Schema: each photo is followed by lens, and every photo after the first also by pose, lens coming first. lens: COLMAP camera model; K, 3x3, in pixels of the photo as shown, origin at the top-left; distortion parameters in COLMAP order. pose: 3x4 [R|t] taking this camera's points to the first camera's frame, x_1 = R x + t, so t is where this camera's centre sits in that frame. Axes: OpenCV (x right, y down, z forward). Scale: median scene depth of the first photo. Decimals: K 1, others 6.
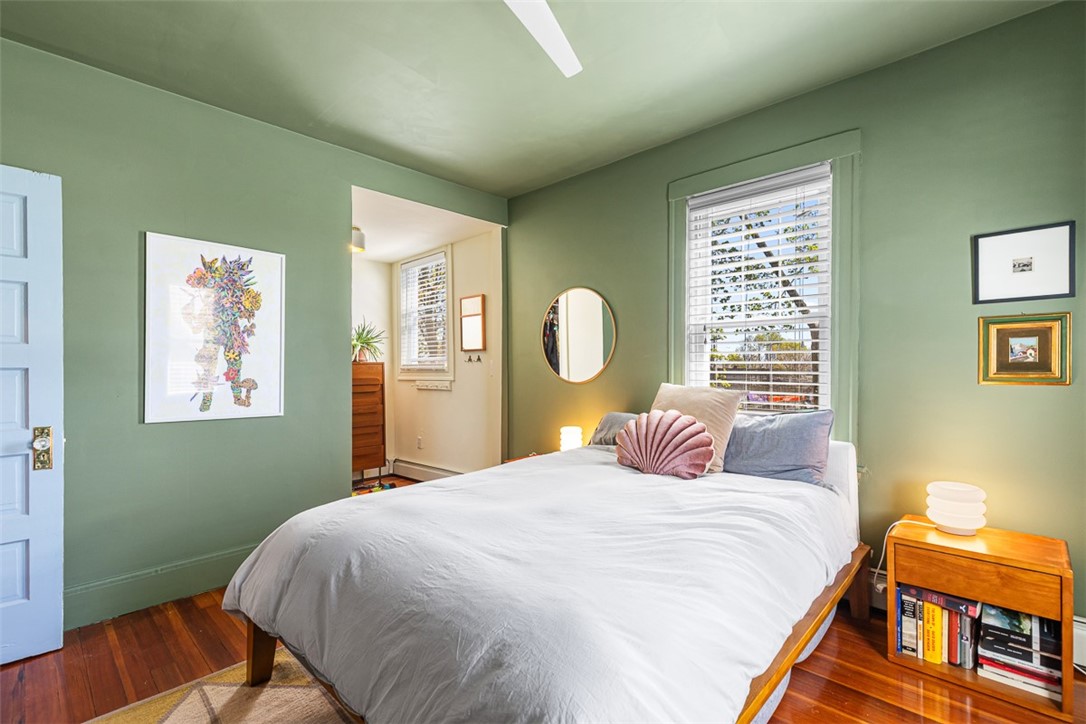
lens RADIAL K [[497.9, 0, 542.4], [0, 497.9, 366.6], [0, 0, 1]] dist [0.000445, 0.000008]
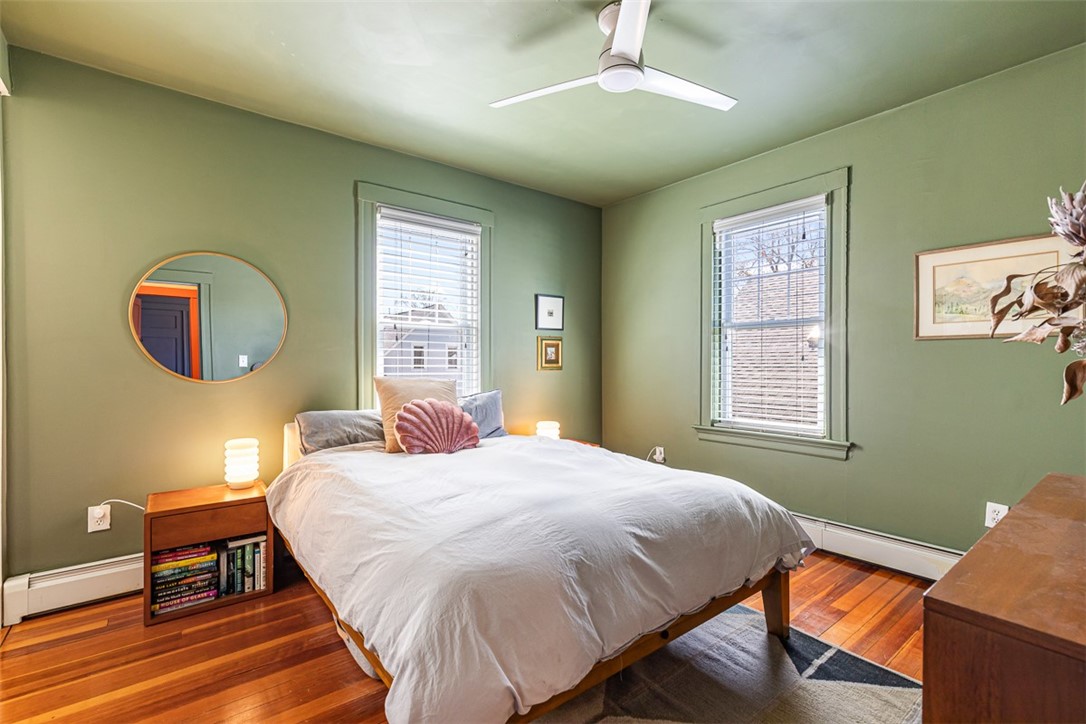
lens RADIAL K [[487.2, 0, 543.0], [0, 487.2, 365.2], [0, 0, 1]] dist [0.000209, 0.000073]
pose [[0.144501, -0.002518, 0.989501, -1.058987], [-0.002300, 0.999993, 0.002880, 0.008936], [-0.989502, -0.002692, 0.144494, 0.737513]]
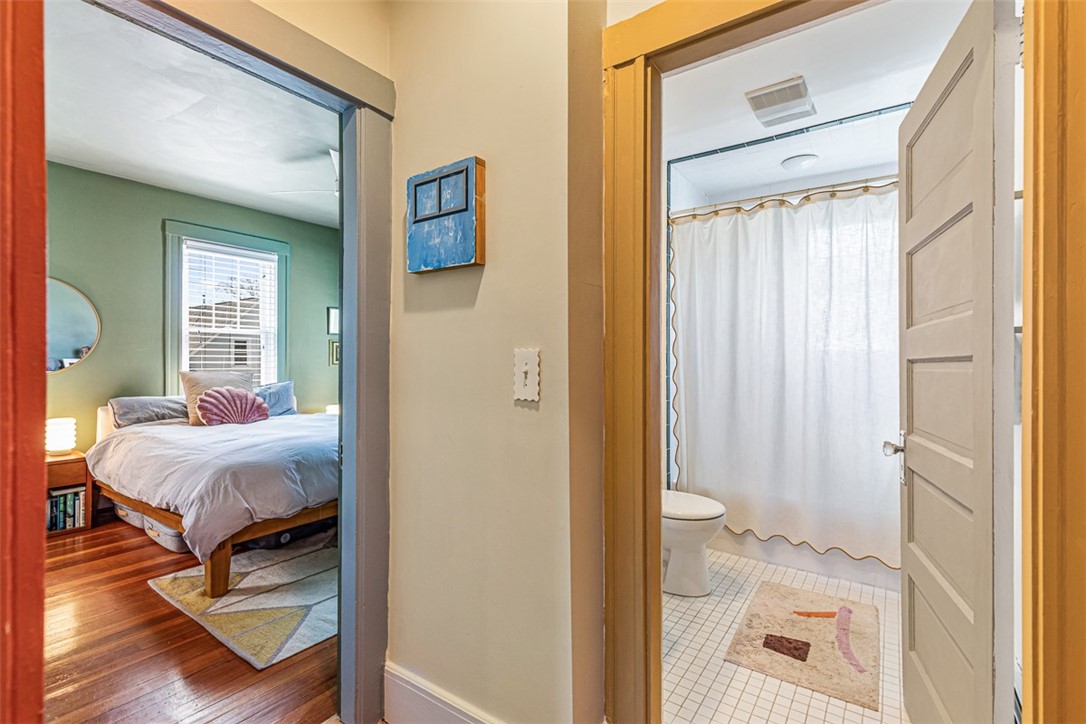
lens RADIAL K [[493.0, 0, 546.3], [0, 493.0, 358.8], [0, 0, 1]] dist [0.002877, 0.000244]
pose [[-0.154137, 0.002586, 0.988046, -1.851557], [-0.004547, 0.999984, -0.003327, 0.000883], [-0.988039, -0.005005, -0.154123, 0.311909]]
